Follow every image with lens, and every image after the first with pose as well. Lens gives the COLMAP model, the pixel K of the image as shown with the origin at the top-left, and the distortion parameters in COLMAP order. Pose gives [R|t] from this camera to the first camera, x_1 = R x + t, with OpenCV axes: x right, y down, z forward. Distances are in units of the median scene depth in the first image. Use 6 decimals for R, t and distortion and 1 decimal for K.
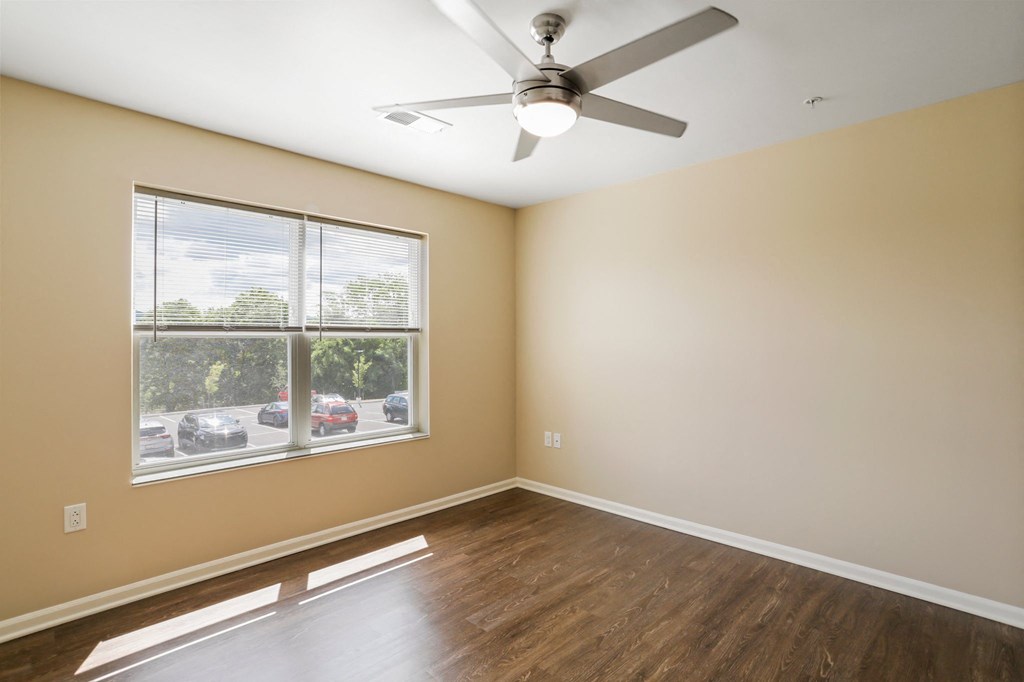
lens RADIAL K [[501.2, 0, 507.0], [0, 501.2, 338.0], [0, 0, 1]] dist [-0.001974, 0.000881]
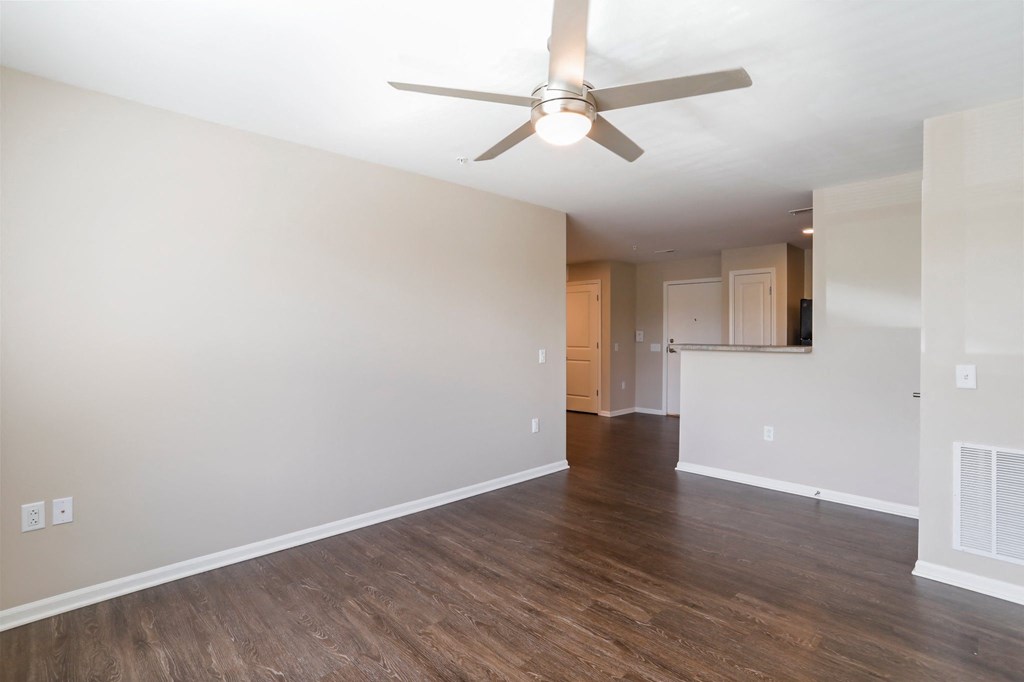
lens RADIAL K [[501.2, 0, 518.7], [0, 501.2, 337.9], [0, 0, 1]] dist [-0.001974, 0.000881]
pose [[0.021759, -0.001755, 0.999762, -0.729853], [-0.008266, 0.999964, 0.001936, 0.013430], [-0.999729, -0.008306, 0.021744, 0.792056]]
